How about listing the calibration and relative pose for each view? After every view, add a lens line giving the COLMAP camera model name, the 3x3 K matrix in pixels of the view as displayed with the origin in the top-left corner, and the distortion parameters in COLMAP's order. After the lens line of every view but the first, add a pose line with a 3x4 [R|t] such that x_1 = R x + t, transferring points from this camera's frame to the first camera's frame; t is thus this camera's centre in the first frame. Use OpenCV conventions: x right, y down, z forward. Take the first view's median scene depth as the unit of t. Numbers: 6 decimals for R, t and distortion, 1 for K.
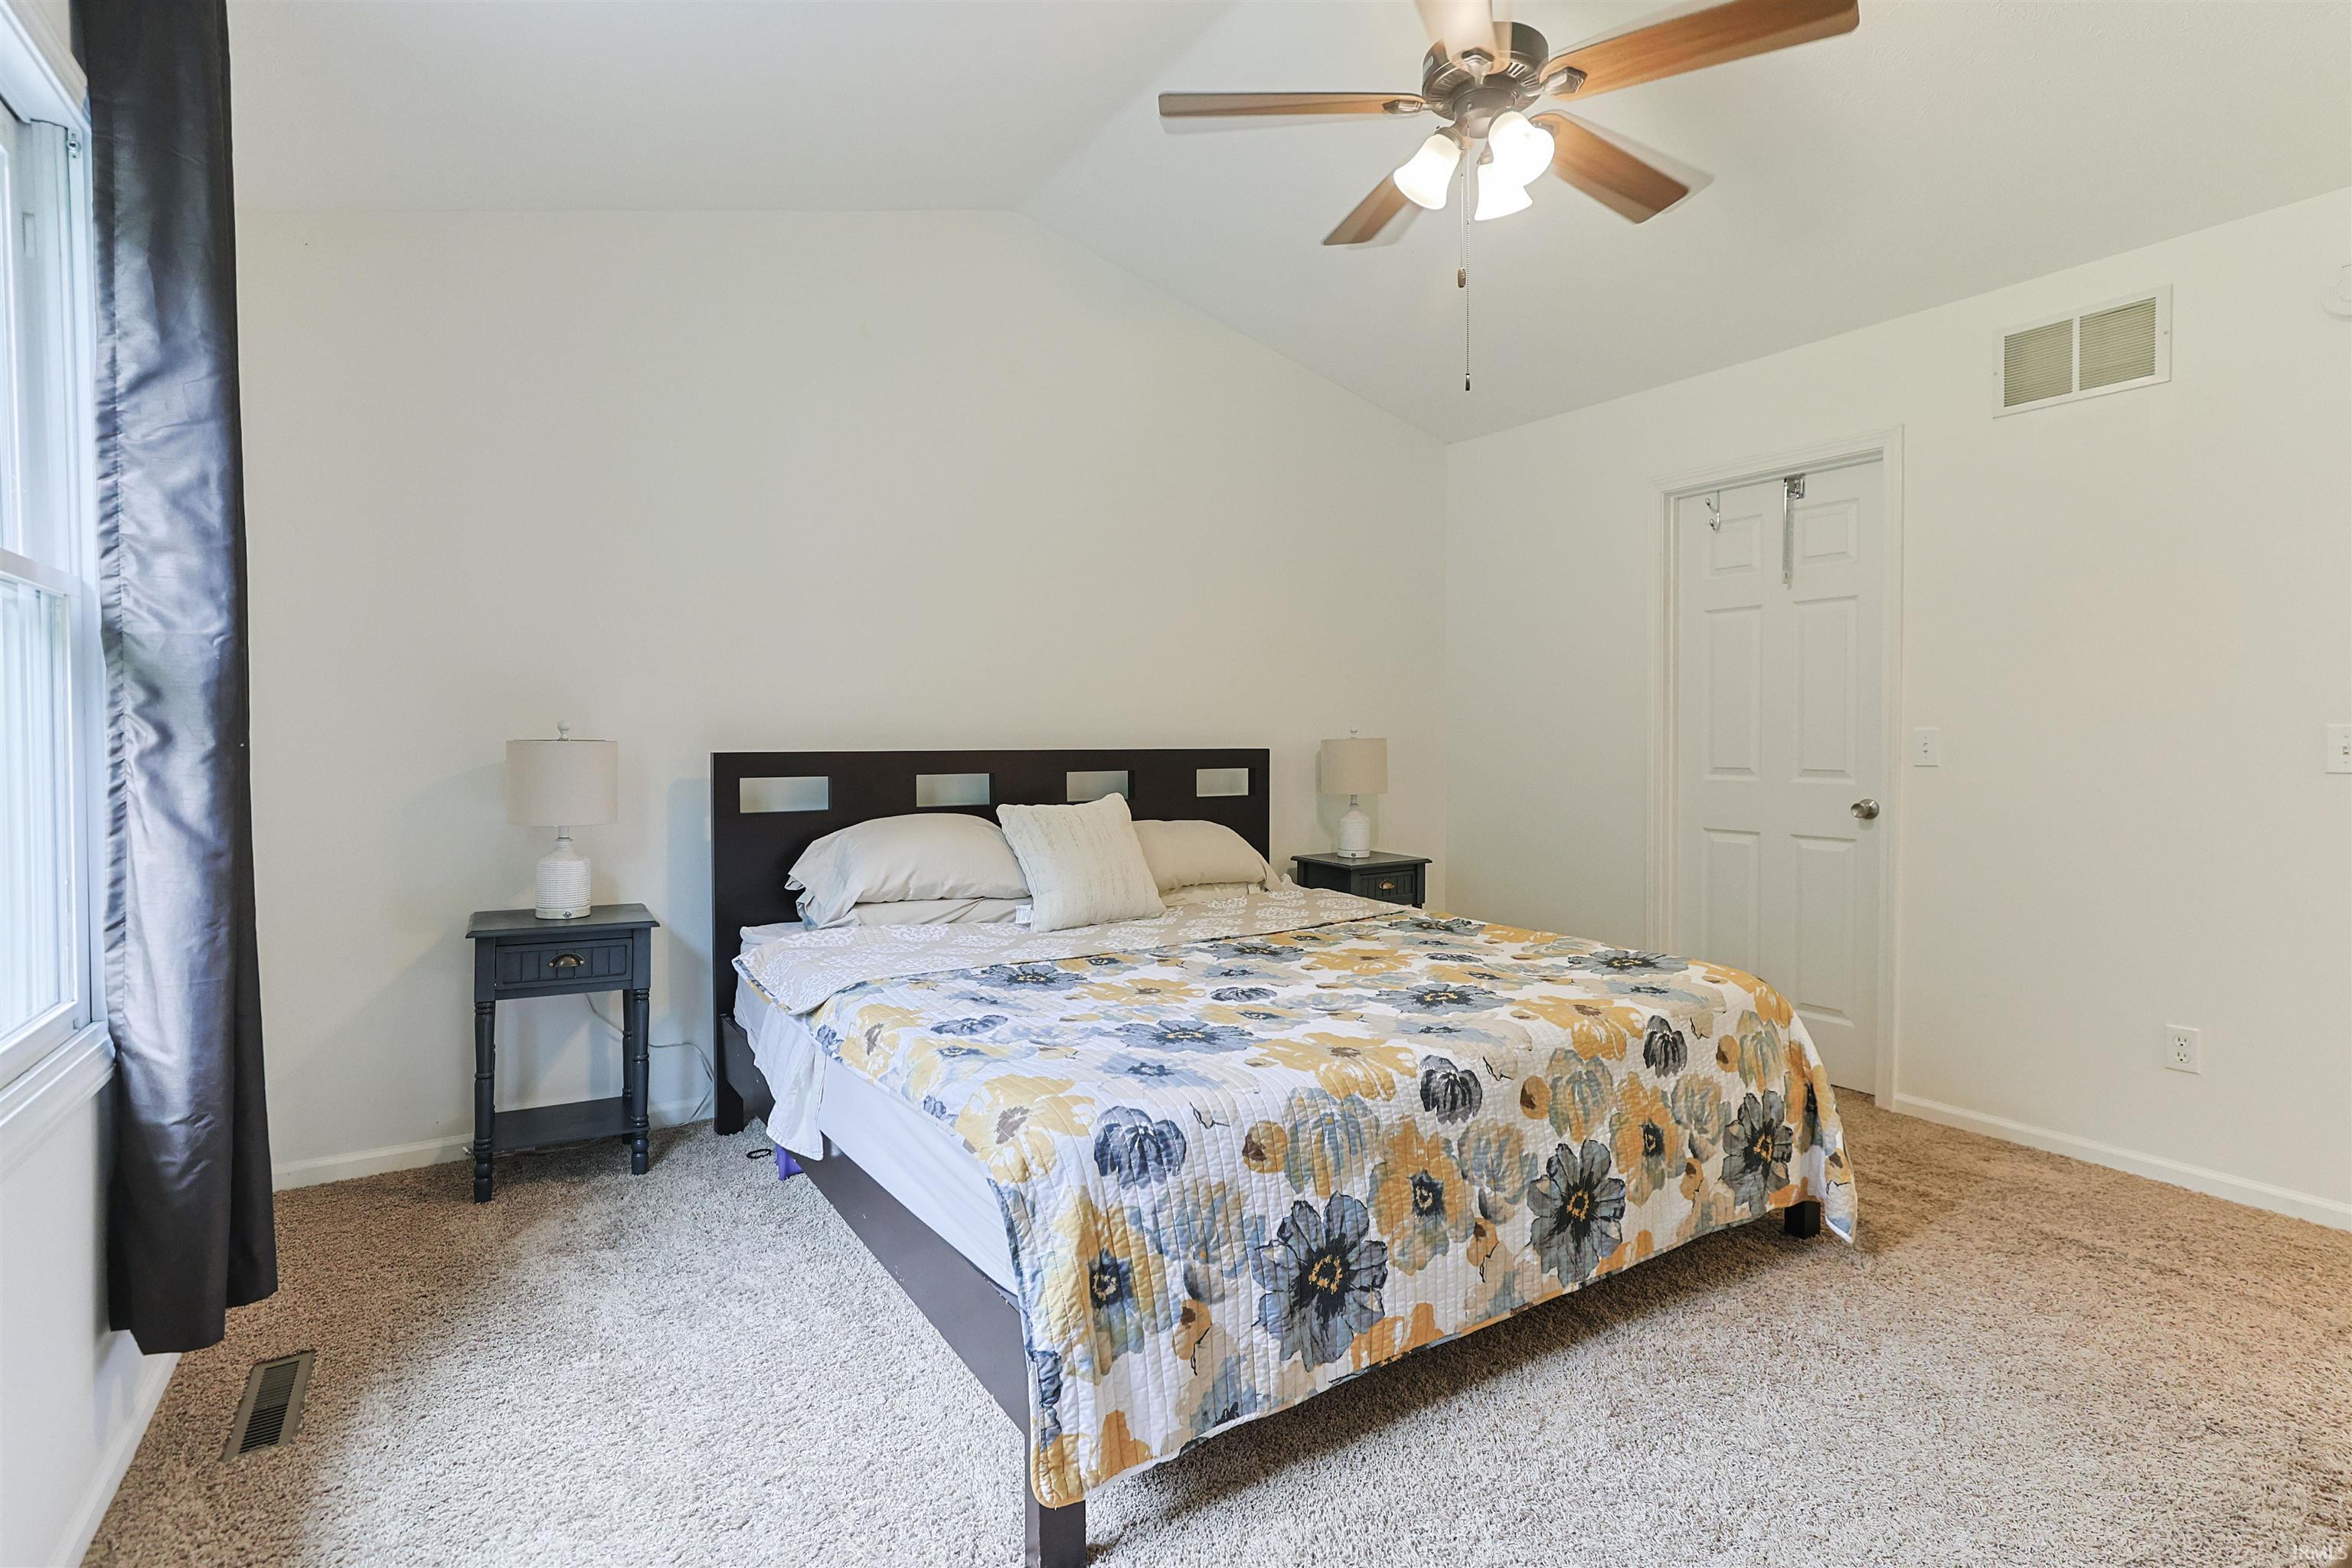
lens RADIAL K [[1143.9, 0, 1177.3], [0, 1143.9, 775.7], [0, 0, 1]] dist [-0.001345, 0.001016]
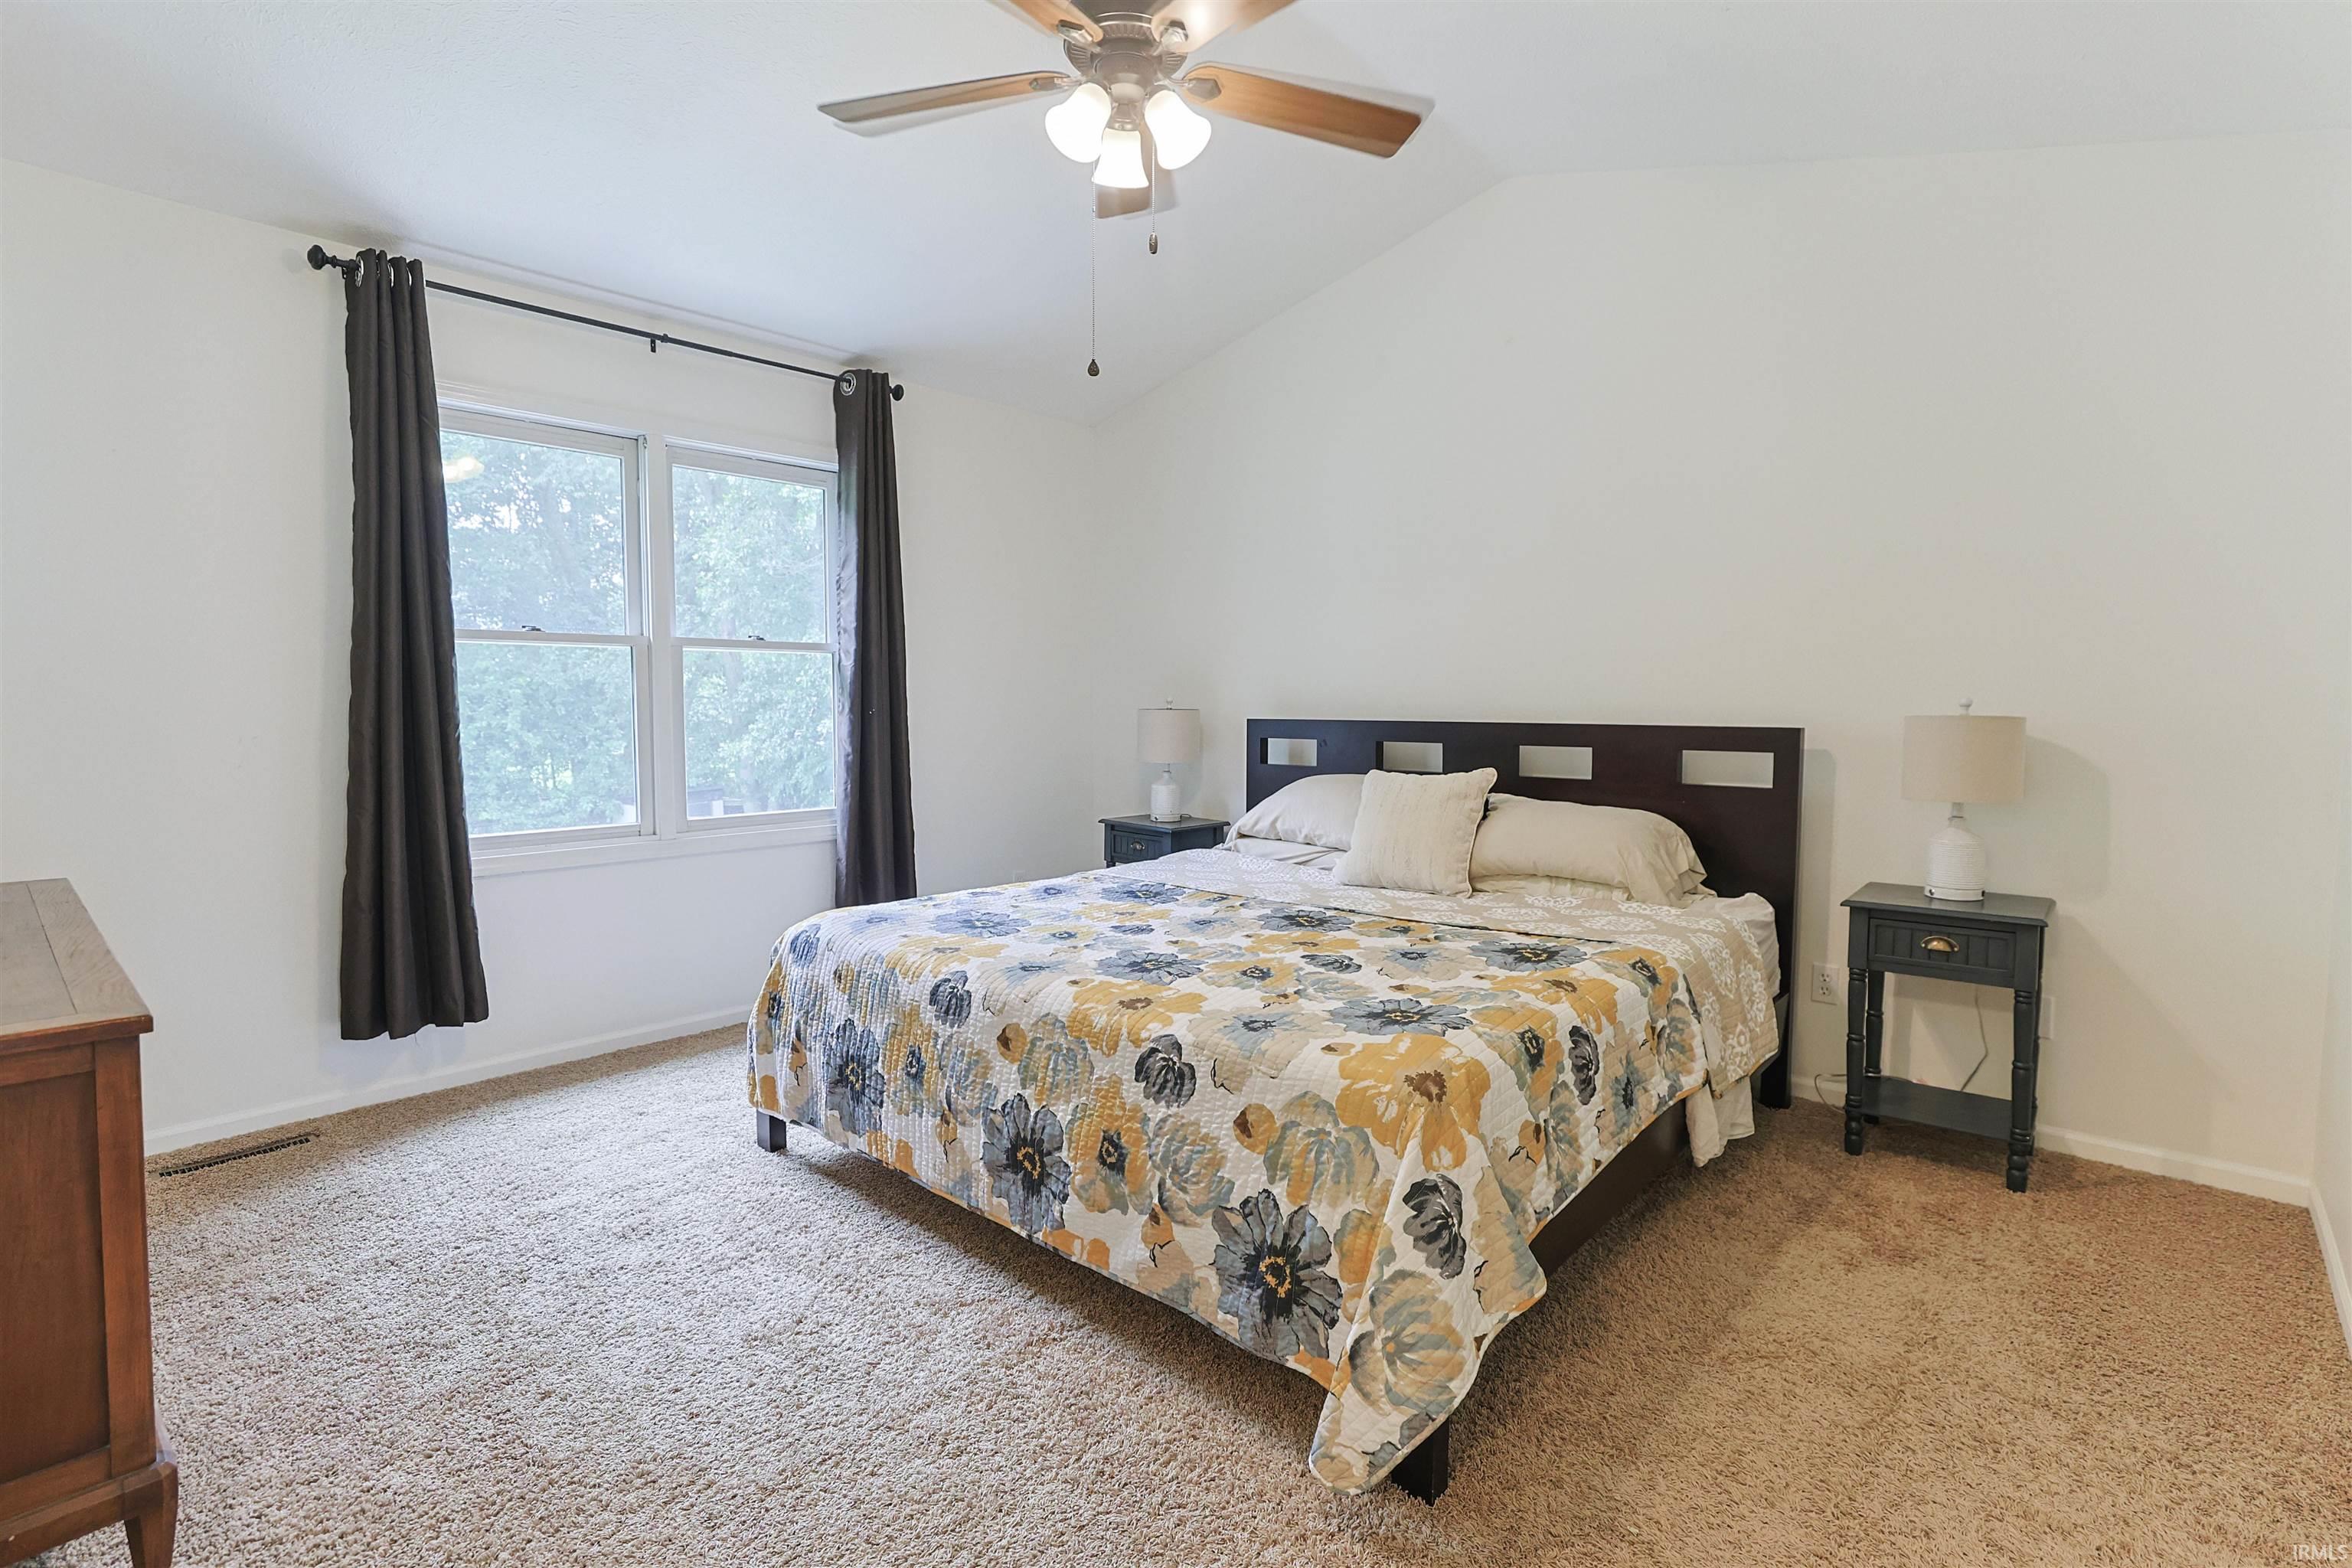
lens RADIAL K [[1143.9, 0, 1182.7], [0, 1143.9, 785.1], [0, 0, 1]] dist [-0.001345, 0.001016]
pose [[0.249281, 0.071377, -0.965797, 1.345155], [-0.036148, 0.997271, 0.064373, -0.038179], [0.967756, 0.018865, 0.251181, 0.850449]]
